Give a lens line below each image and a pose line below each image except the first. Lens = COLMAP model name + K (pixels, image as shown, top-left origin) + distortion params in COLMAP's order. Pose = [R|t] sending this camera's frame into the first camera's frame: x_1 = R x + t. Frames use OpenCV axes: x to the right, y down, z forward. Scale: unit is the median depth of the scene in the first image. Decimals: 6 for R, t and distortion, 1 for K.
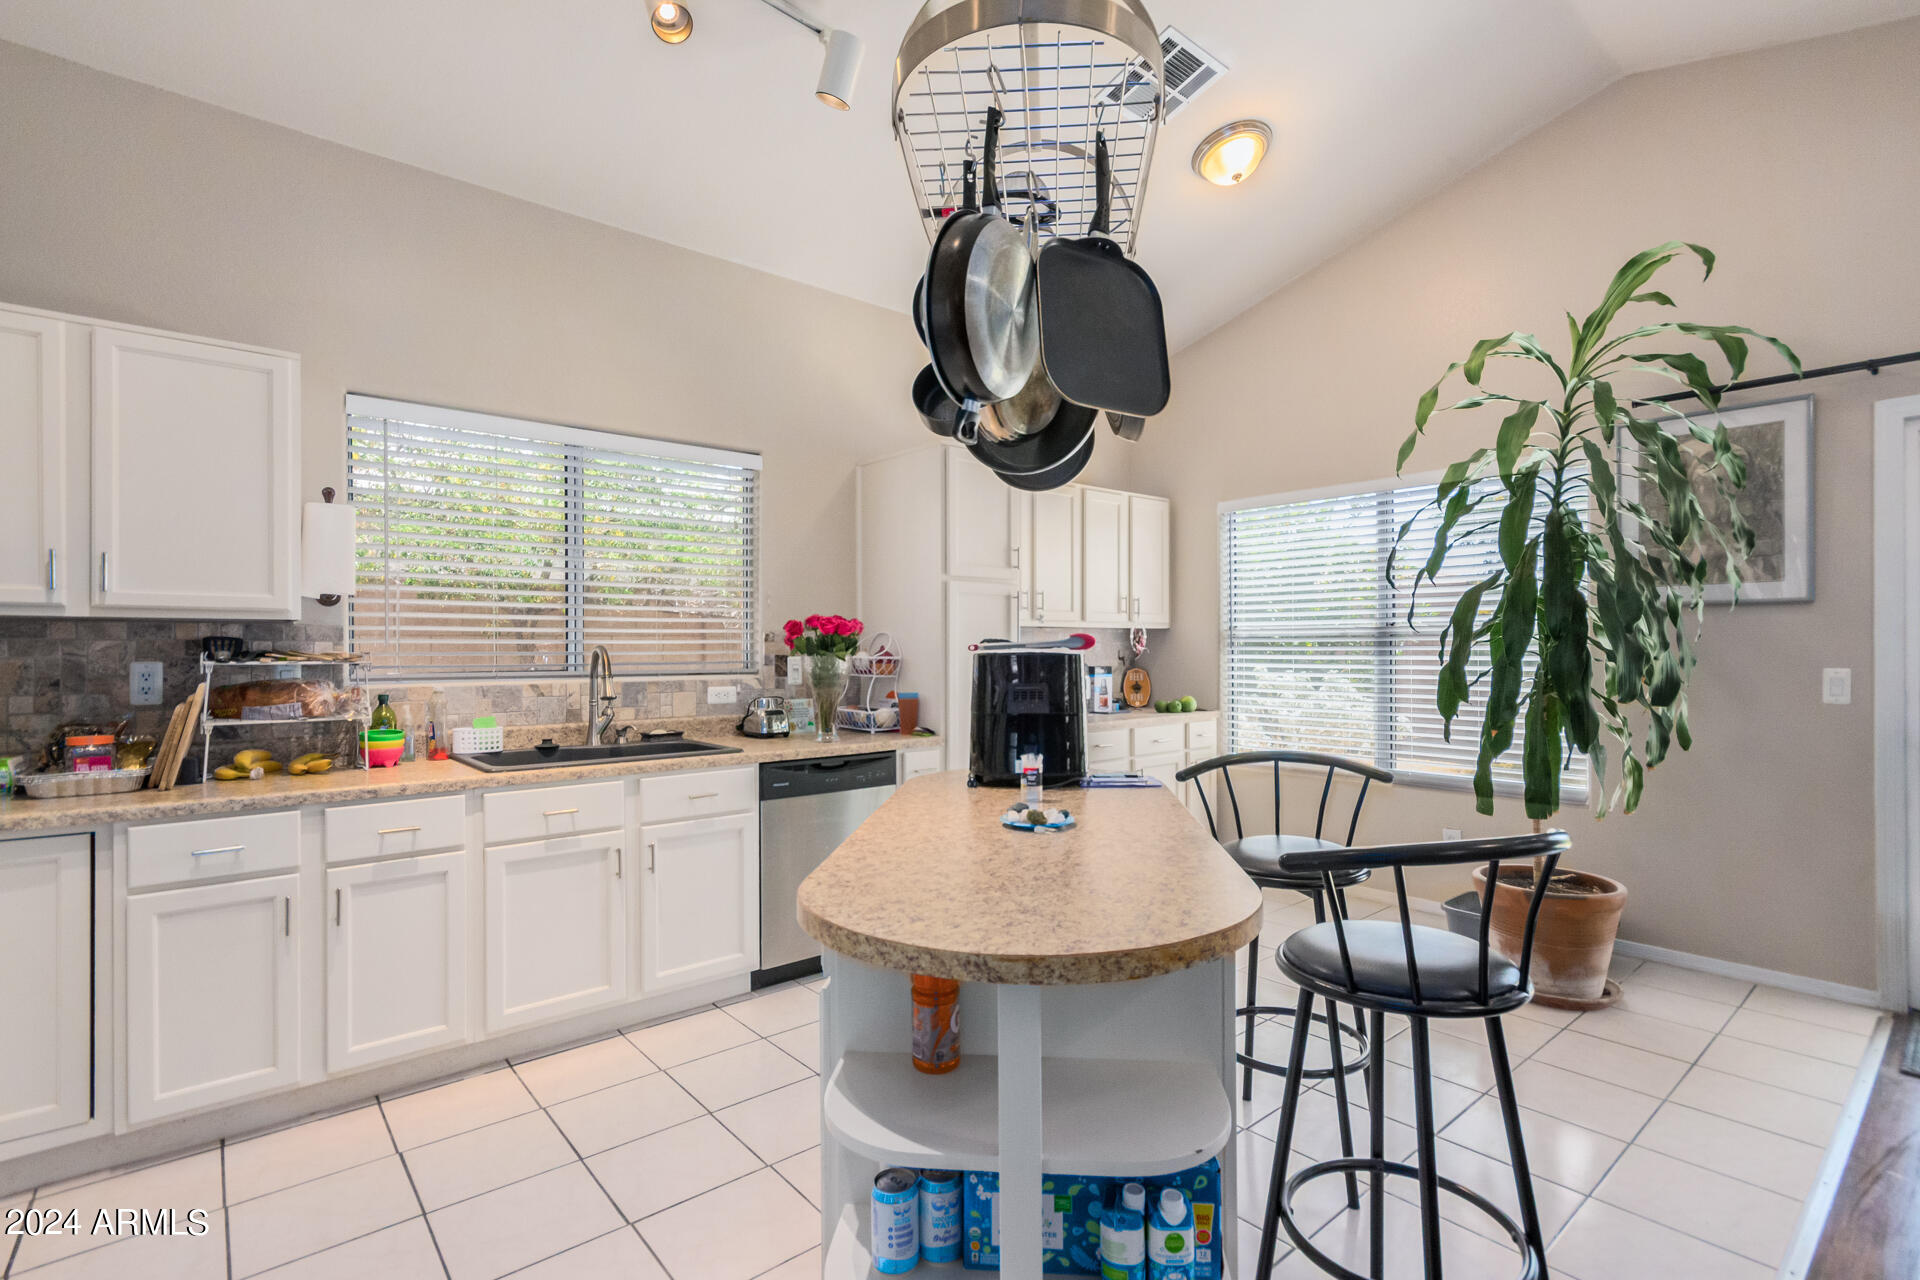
lens RADIAL K [[896.8, 0, 961.9], [0, 896.8, 648.8], [0, 0, 1]] dist [0.008393, 0.000485]
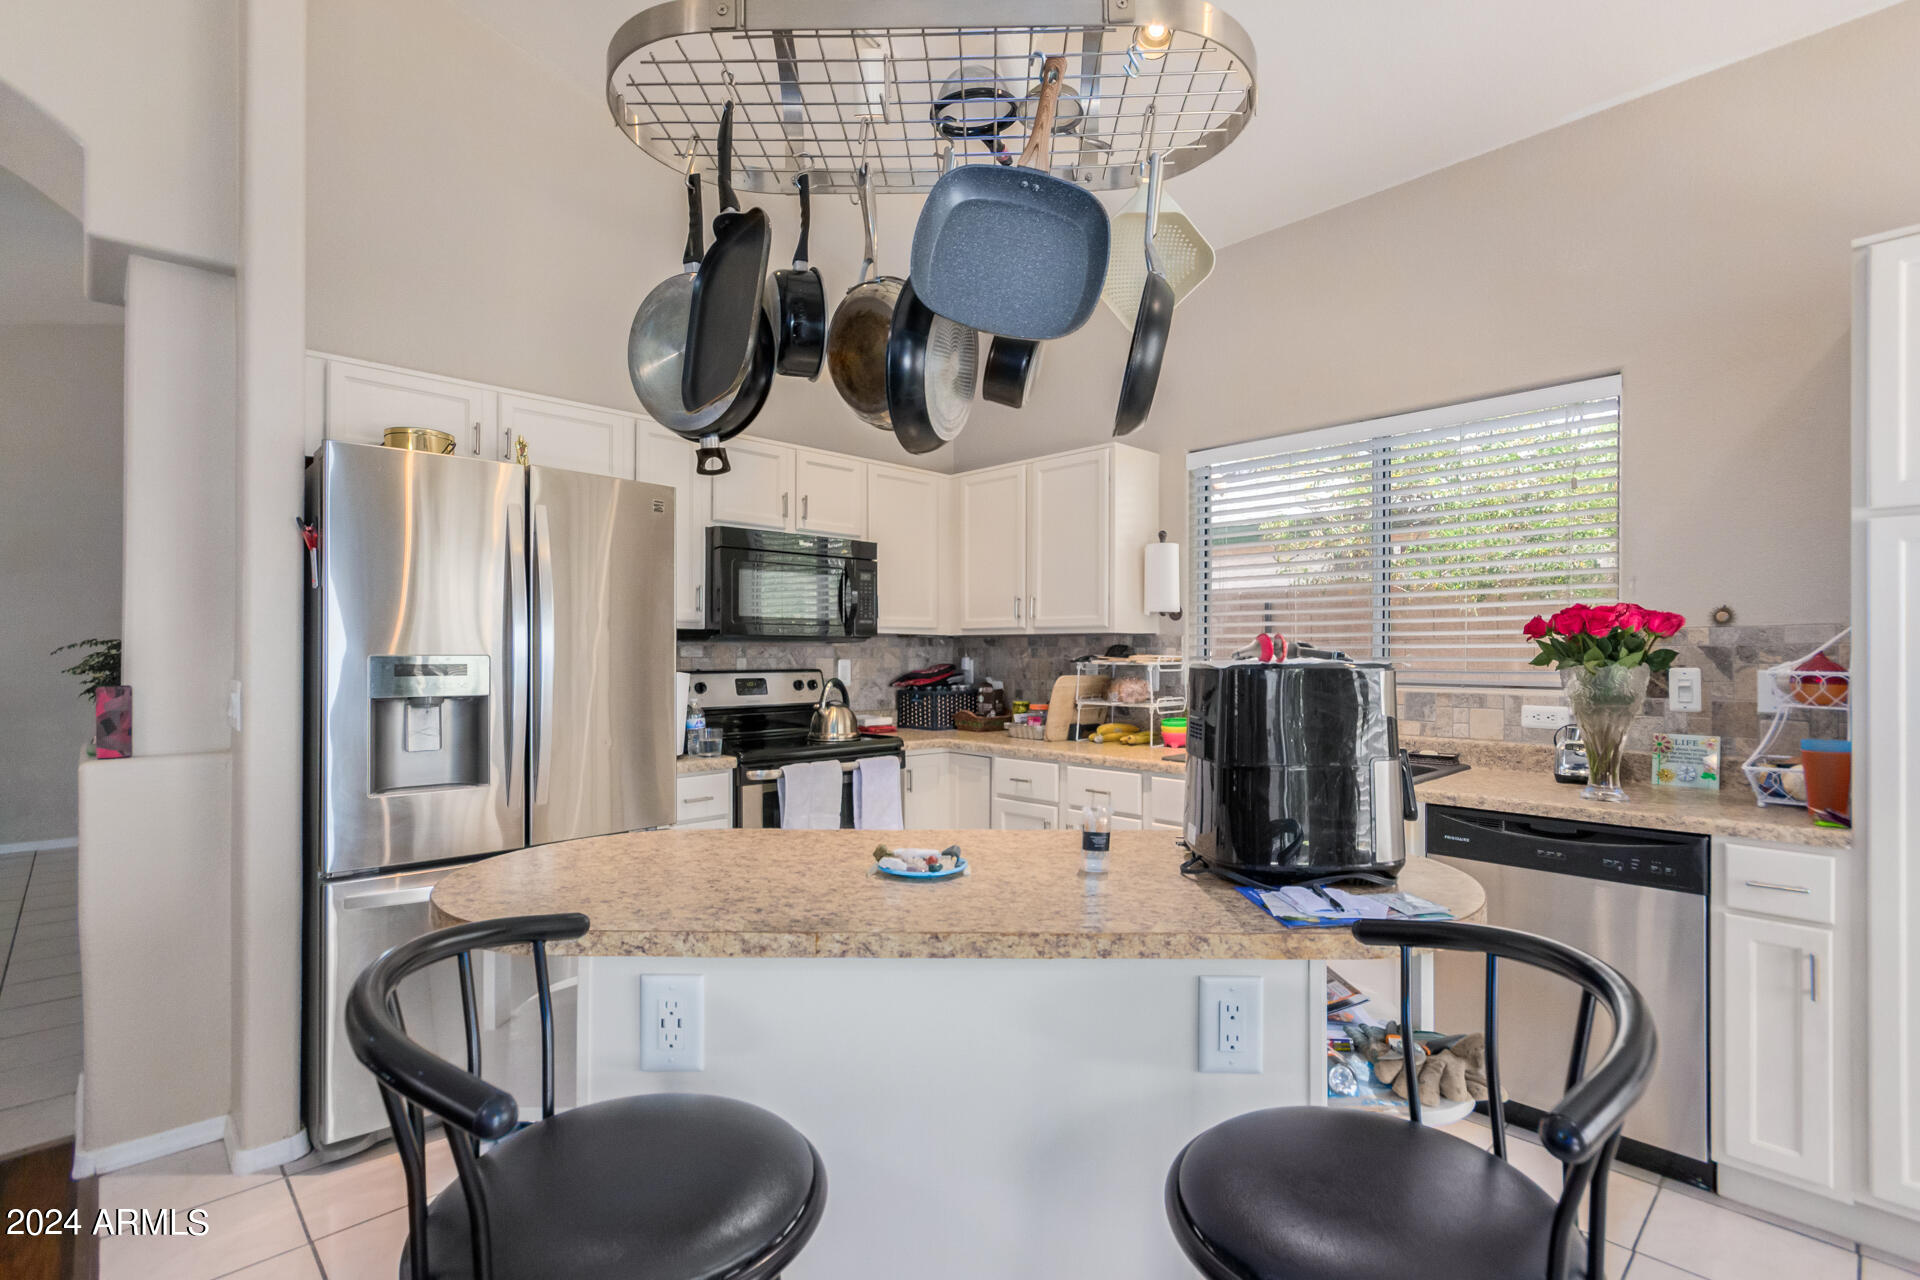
lens RADIAL K [[896.8, 0, 963.3], [0, 896.8, 653.7], [0, 0, 1]] dist [0.008393, 0.000485]
pose [[0.068786, 0.005836, -0.997614, 0.464219], [-0.000113, 0.999983, 0.005843, -0.005427], [0.997631, -0.000289, 0.068786, 0.491872]]
